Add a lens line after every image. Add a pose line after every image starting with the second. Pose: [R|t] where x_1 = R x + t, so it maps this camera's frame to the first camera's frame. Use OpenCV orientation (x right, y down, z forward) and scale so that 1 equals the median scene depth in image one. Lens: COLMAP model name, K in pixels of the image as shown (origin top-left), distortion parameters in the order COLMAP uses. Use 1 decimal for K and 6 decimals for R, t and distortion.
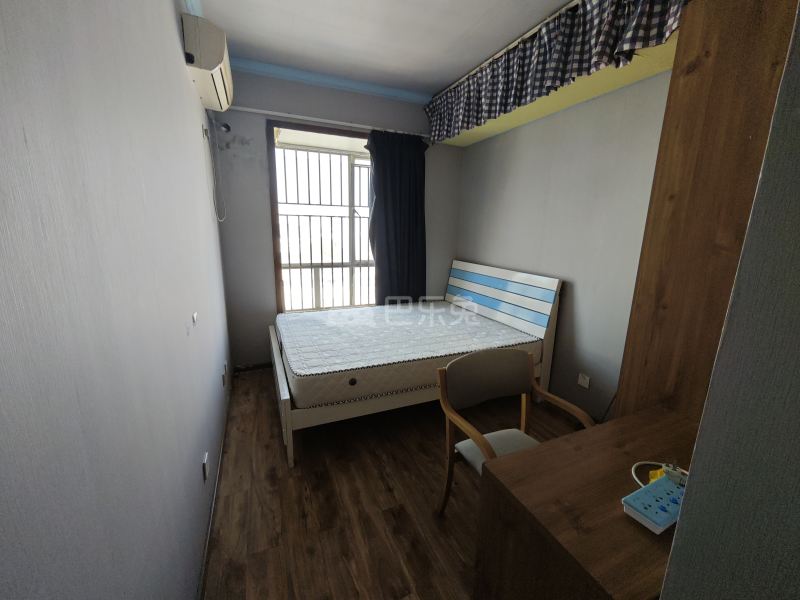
lens RADIAL K [[331.3, 0, 400.0], [0, 331.3, 300.0], [0, 0, 1]] dist [-0.002075, -0.000275]
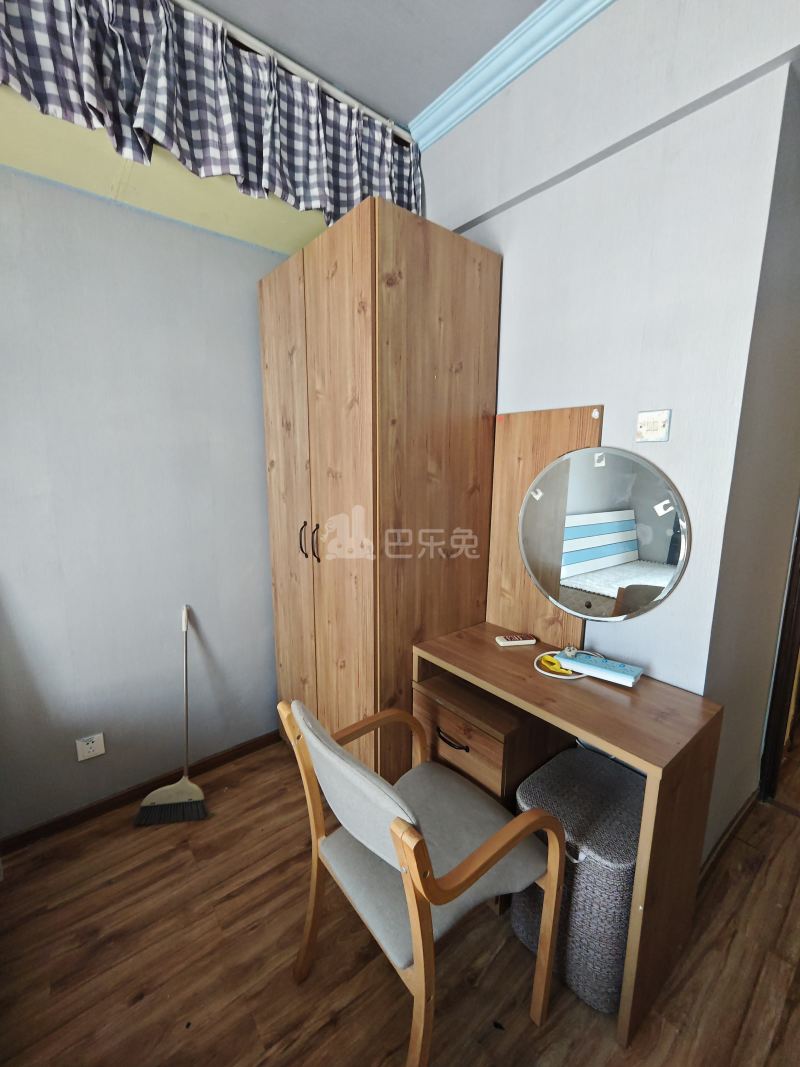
lens RADIAL K [[441.9, 0, 400.0], [0, 441.9, 533.5], [0, 0, 1]] dist [-0.002075, -0.000275]
pose [[-0.274657, -0.188056, 0.942973, -0.347947], [0.194518, 0.949545, 0.246023, -0.314738], [-0.941662, 0.250997, -0.224219, 1.315244]]
